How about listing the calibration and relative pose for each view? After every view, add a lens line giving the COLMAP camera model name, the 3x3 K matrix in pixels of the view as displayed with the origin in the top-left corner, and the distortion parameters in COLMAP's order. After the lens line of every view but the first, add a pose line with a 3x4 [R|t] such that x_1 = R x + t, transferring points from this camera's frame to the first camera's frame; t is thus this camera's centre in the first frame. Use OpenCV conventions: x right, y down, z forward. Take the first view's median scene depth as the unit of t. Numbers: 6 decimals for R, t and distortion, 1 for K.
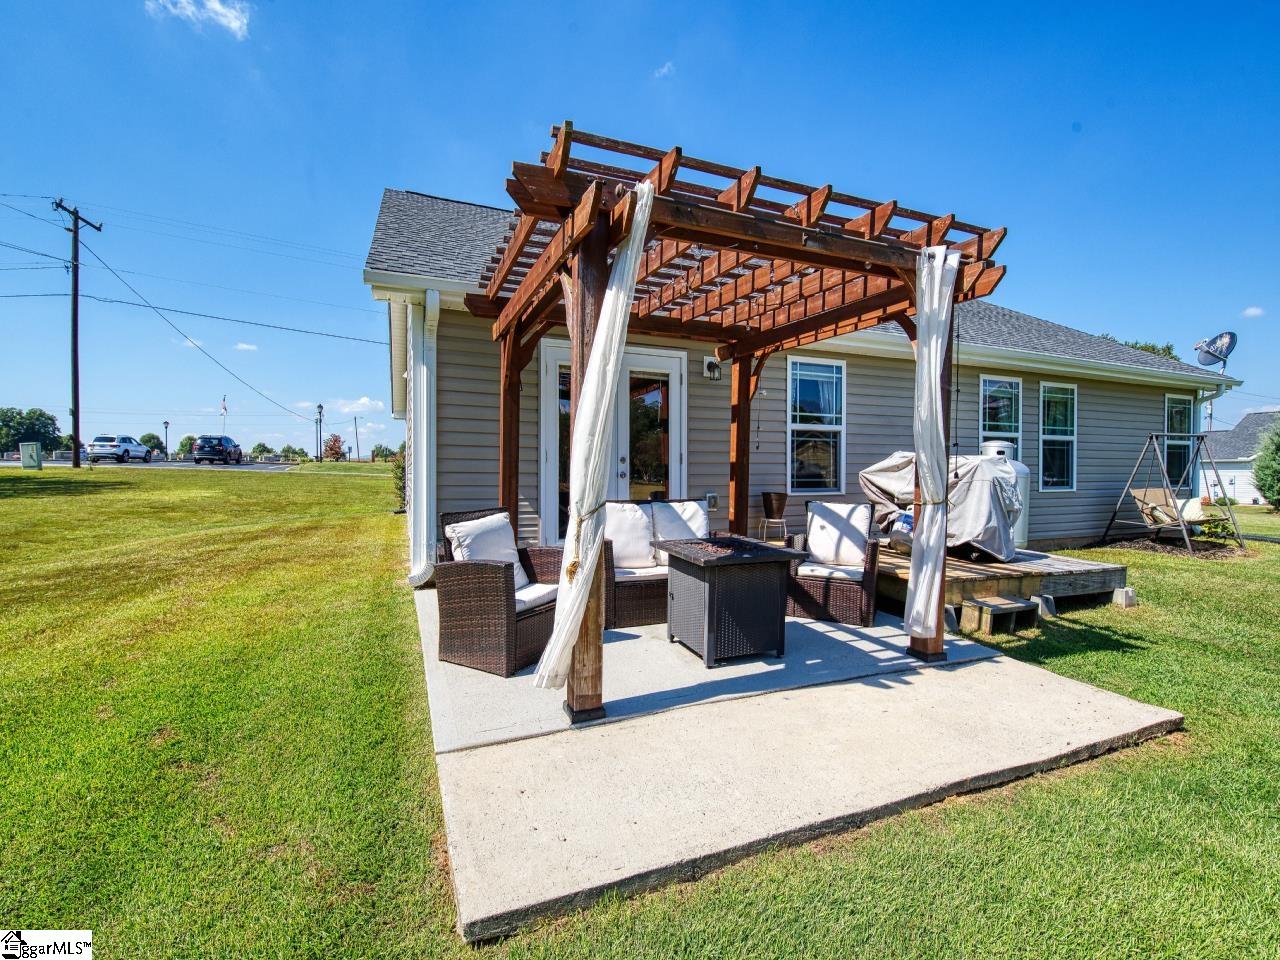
lens RADIAL K [[559.6, 0, 645.2], [0, 559.6, 472.7], [0, 0, 1]] dist [-0.001046, -0.000237]
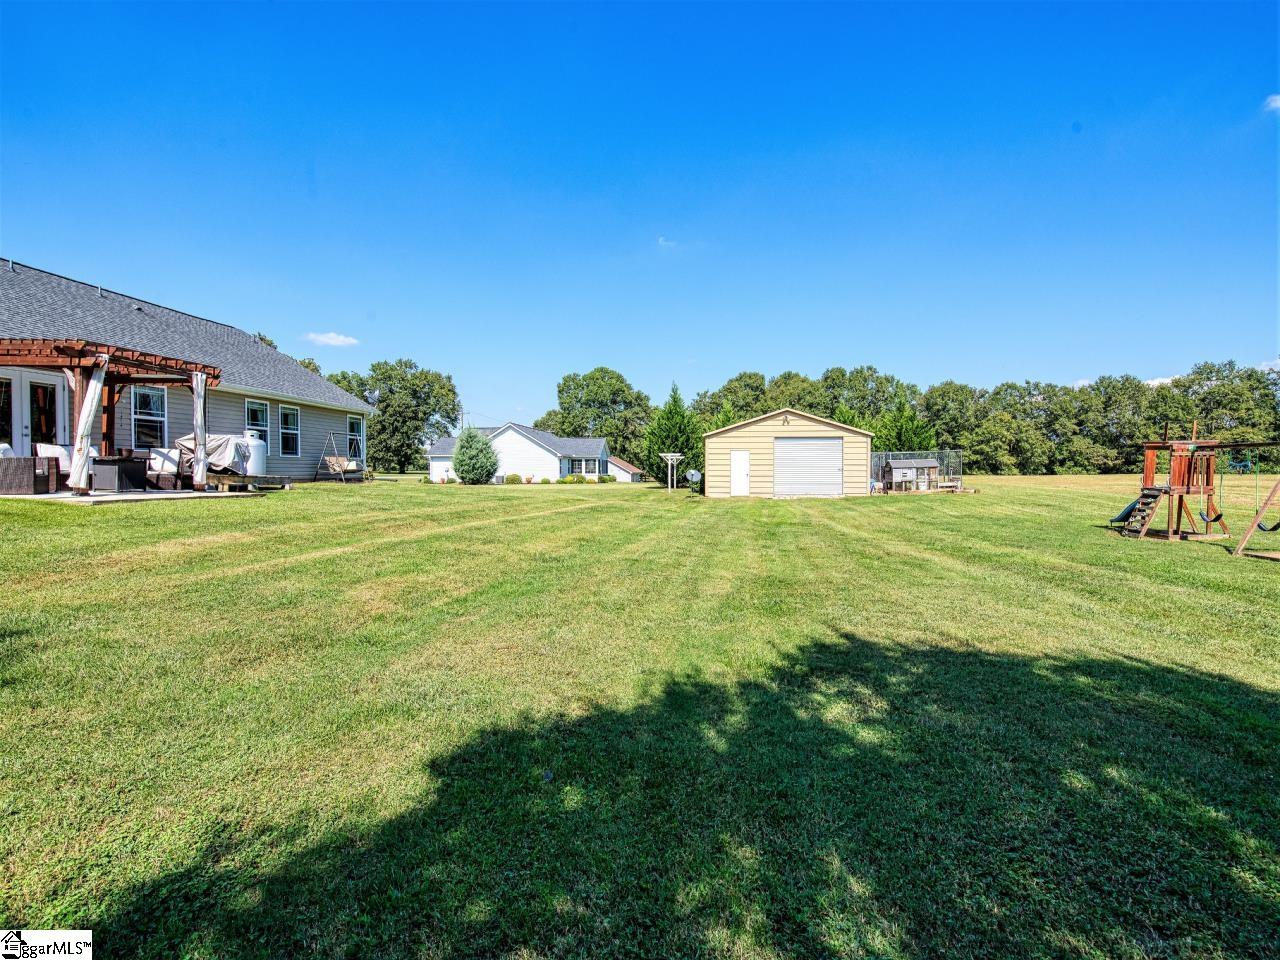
lens RADIAL K [[559.6, 0, 645.2], [0, 559.6, 472.7], [0, 0, 1]] dist [-0.001046, -0.000237]
pose [[0.493637, -0.005797, 0.869649, -0.593598], [0.002337, 0.999983, 0.005339, 0.115257], [-0.869665, -0.000603, 0.493642, -1.629275]]
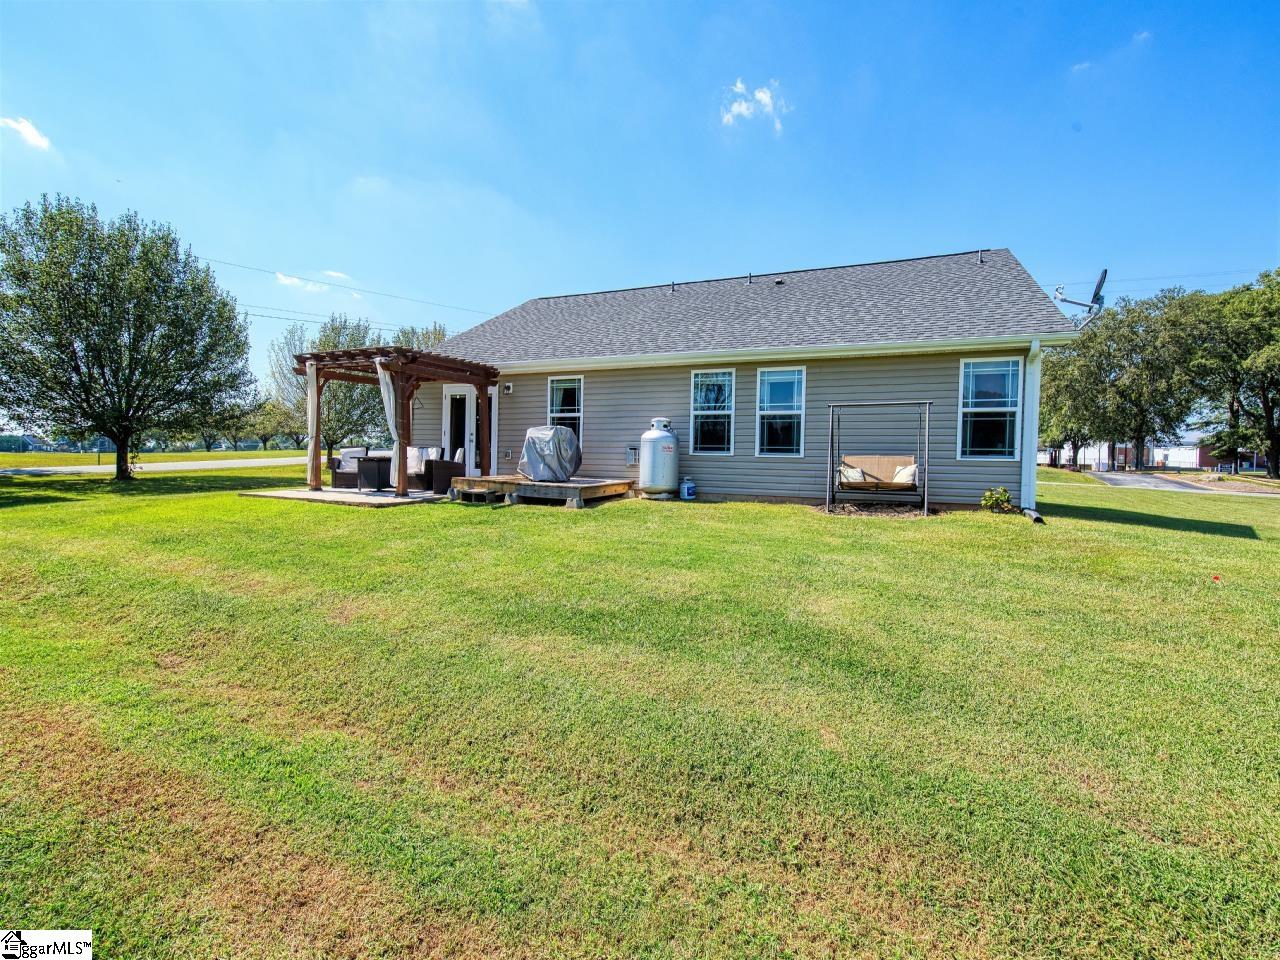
lens RADIAL K [[559.6, 0, 645.2], [0, 559.6, 472.7], [0, 0, 1]] dist [-0.001046, -0.000237]
pose [[0.701158, 0.026874, -0.712499, 1.866408], [-0.022537, 0.999625, 0.015525, 0.074479], [0.712649, 0.005172, 0.701502, -0.076397]]
